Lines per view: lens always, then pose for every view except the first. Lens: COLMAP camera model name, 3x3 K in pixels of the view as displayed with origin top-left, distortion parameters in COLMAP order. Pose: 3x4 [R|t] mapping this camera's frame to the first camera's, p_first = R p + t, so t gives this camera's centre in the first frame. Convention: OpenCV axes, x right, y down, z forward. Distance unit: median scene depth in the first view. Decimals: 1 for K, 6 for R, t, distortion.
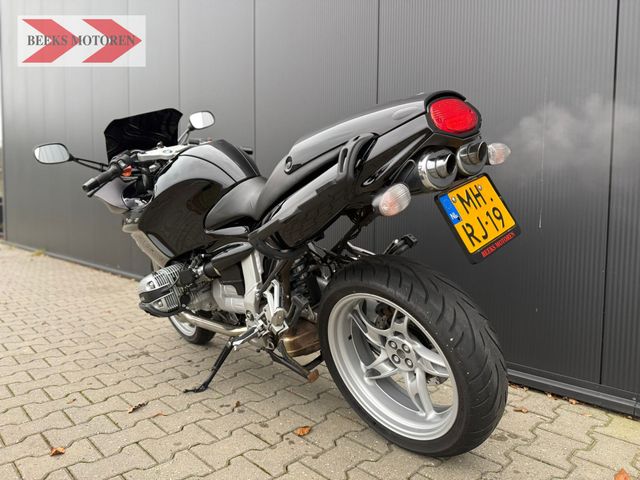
lens RADIAL K [[452.3, 0, 316.3], [0, 452.3, 237.2], [0, 0, 1]] dist [-0.001144, -0.008581]
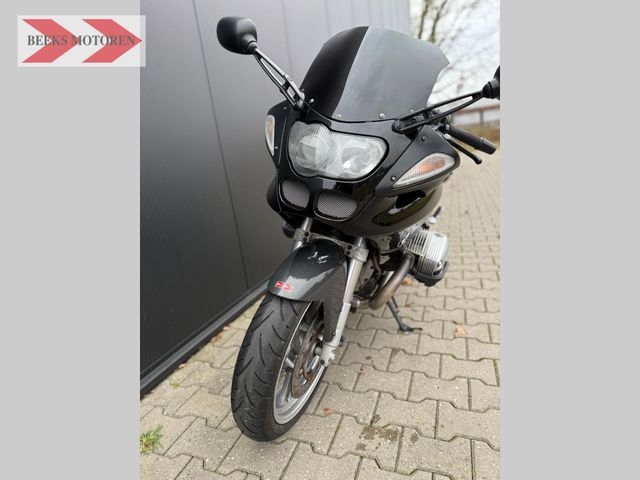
lens RADIAL K [[338.3, 0, 320.0], [0, 338.3, 240.0], [0, 0, 1]] dist [0.003373, -0.000141]
pose [[-0.418597, -0.178895, 0.890378, -1.030456], [0.175191, 0.946086, 0.272451, -0.187339], [-0.891114, 0.270034, -0.364688, 1.663384]]
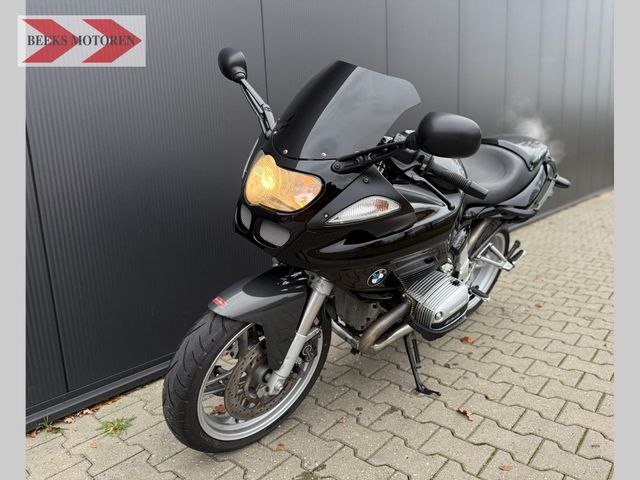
lens RADIAL K [[452.9, 0, 342.2], [0, 452.9, 237.9], [0, 0, 1]] dist [0.015278, -0.004443]
pose [[-0.108930, -0.176856, 0.978190, -1.292341], [0.097096, 0.977447, 0.187534, -0.211958], [-0.989296, 0.115407, -0.089301, 1.393739]]
